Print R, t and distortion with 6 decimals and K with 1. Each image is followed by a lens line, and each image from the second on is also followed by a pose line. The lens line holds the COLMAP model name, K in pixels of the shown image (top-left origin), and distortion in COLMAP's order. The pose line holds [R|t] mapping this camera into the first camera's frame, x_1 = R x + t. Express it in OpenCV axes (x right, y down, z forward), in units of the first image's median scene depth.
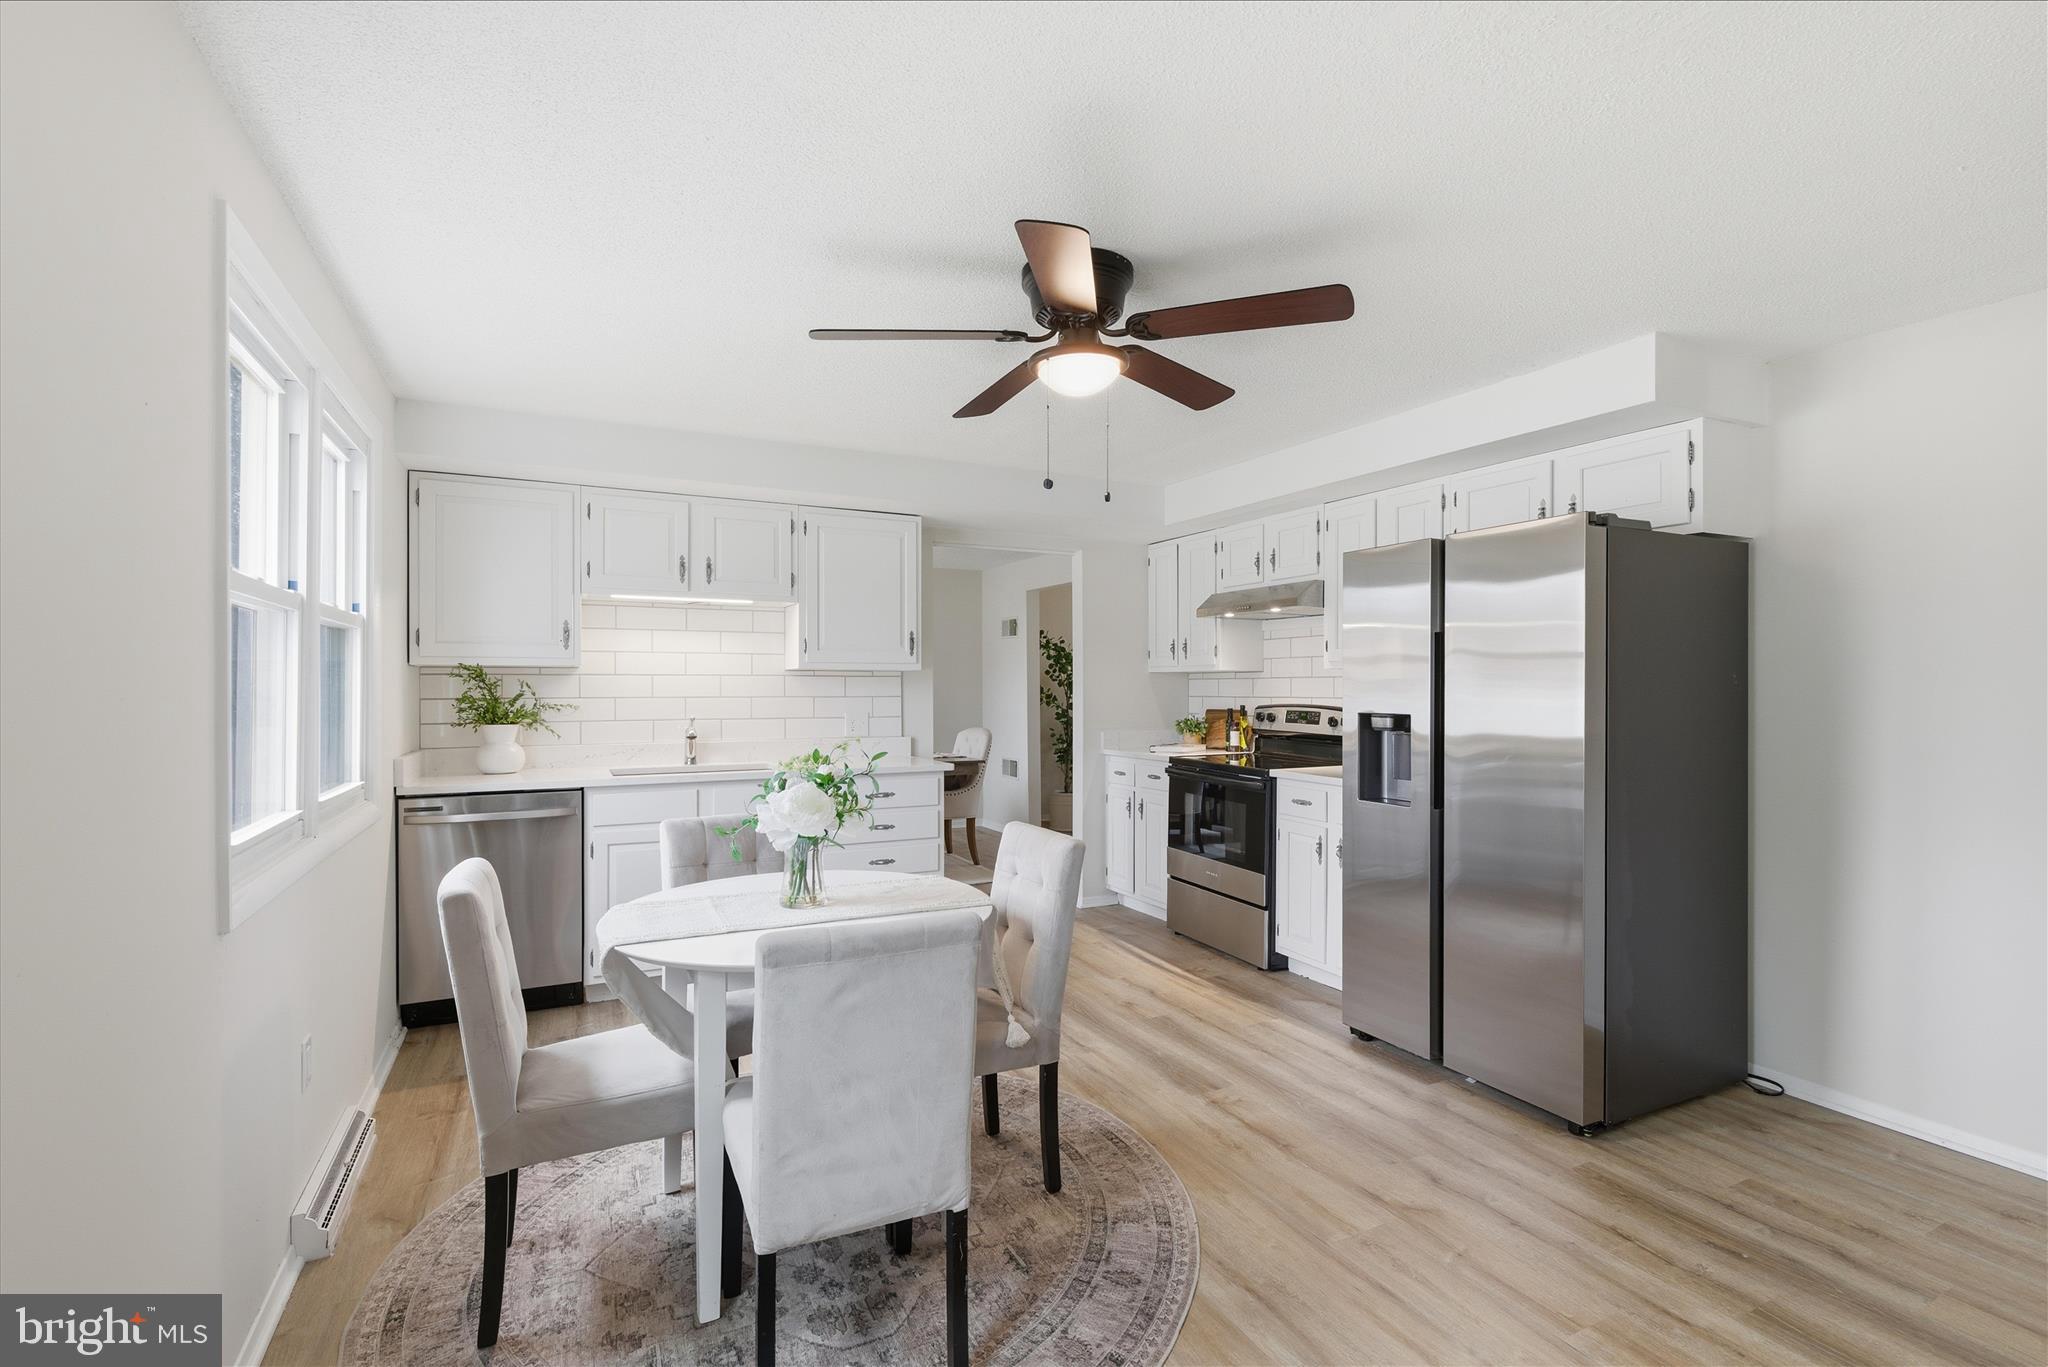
lens RADIAL K [[923.2, 0, 1031.1], [0, 923.2, 702.2], [0, 0, 1]] dist [0.000911, 0.000518]
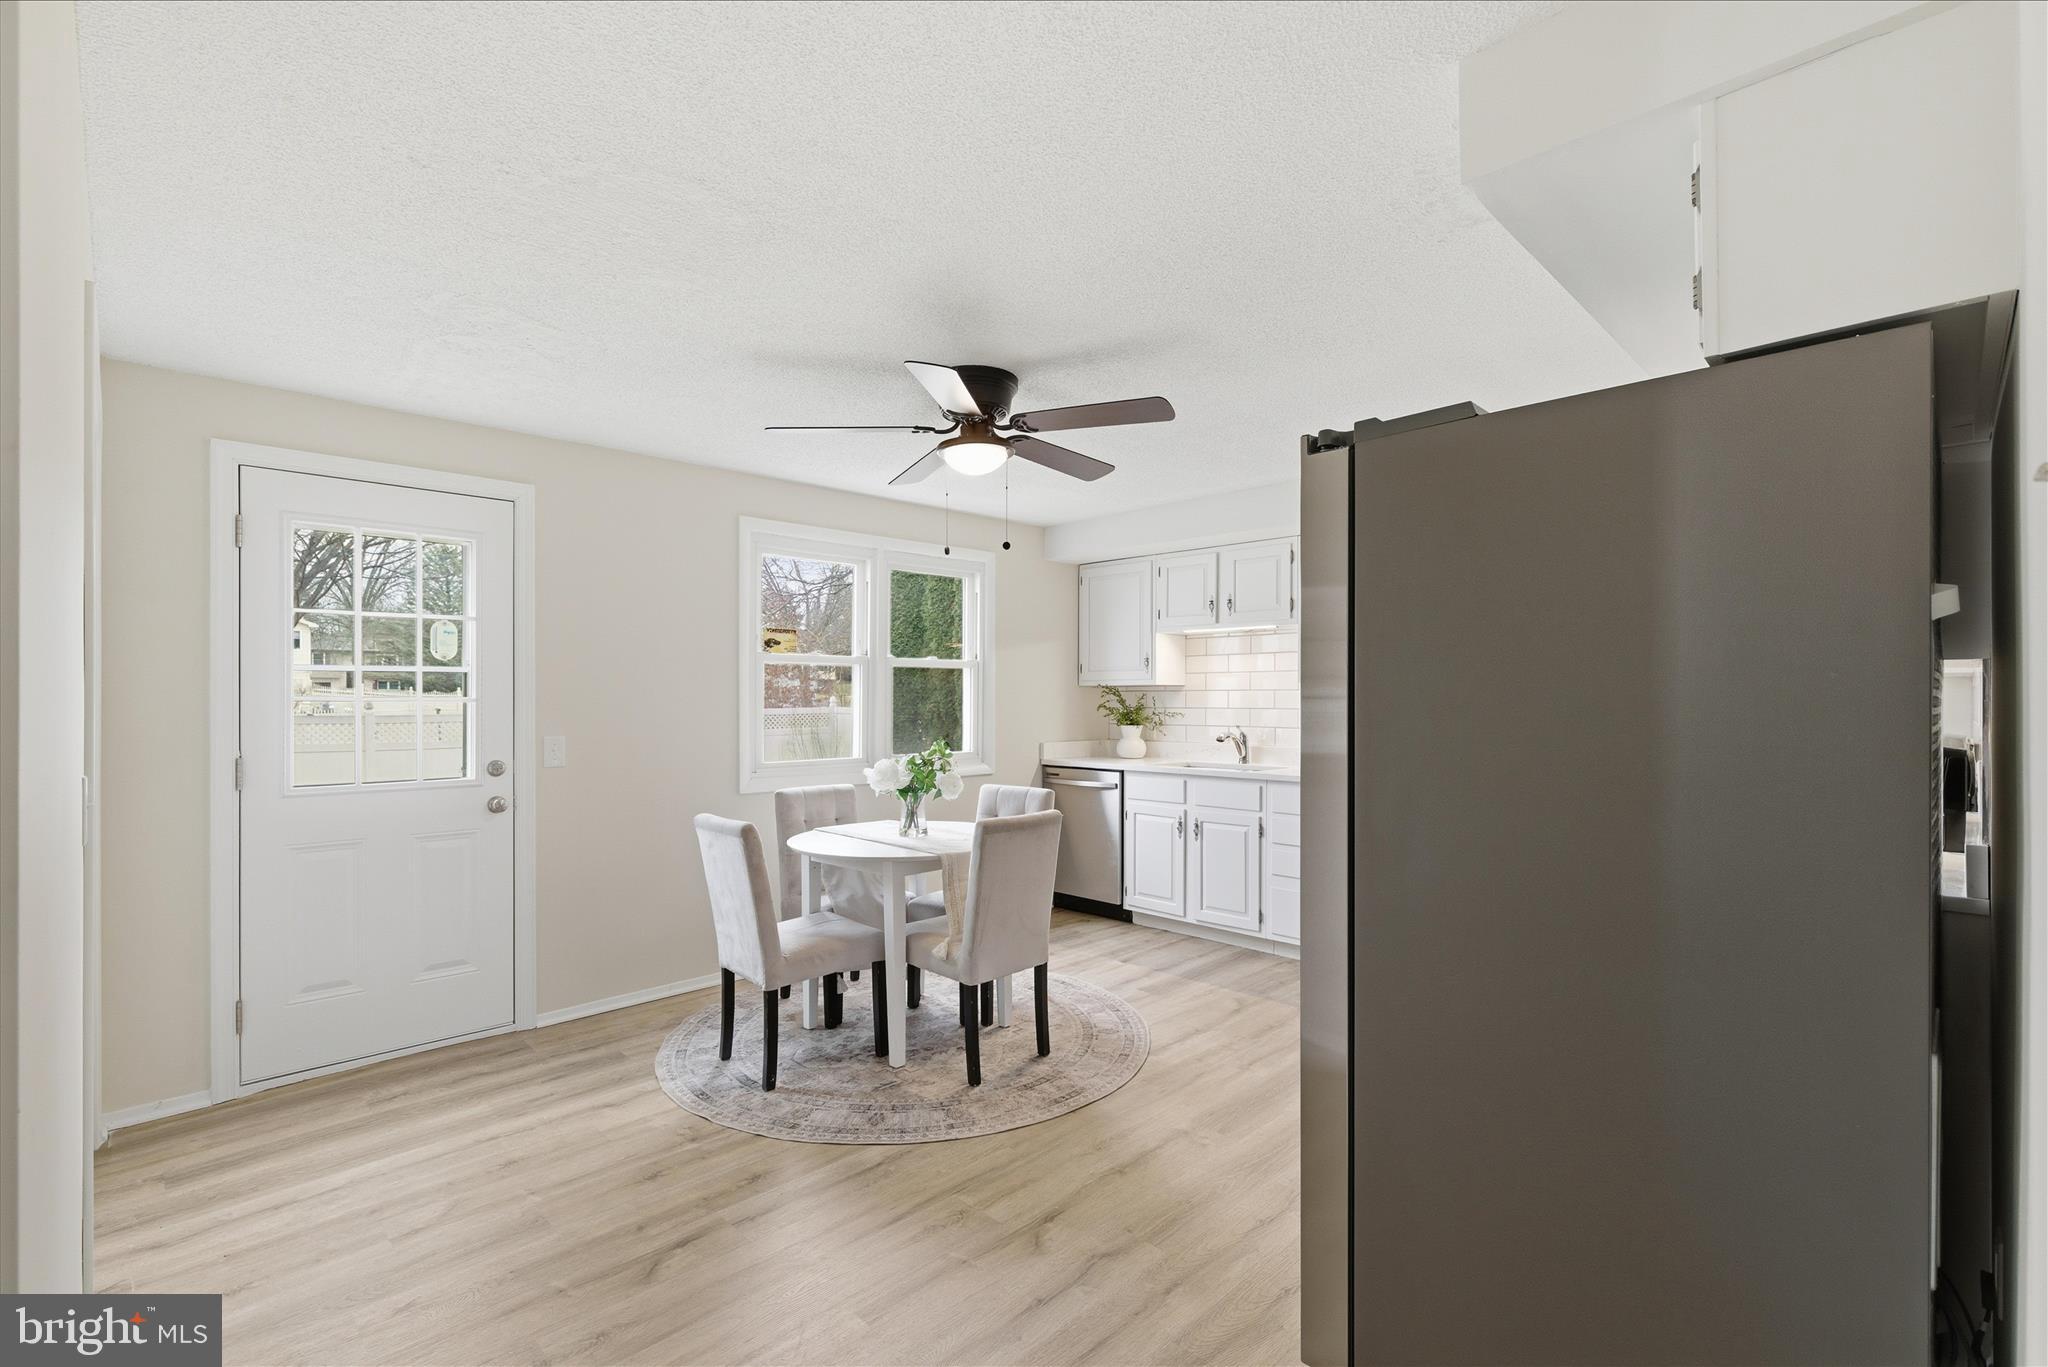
lens RADIAL K [[923.2, 0, 1031.1], [0, 923.2, 702.2], [0, 0, 1]] dist [0.000911, 0.000518]
pose [[0.306732, 0.003209, -0.951791, 0.903677], [-0.010835, 0.999941, -0.000120, -0.011986], [0.951734, 0.010349, 0.306749, 0.464824]]
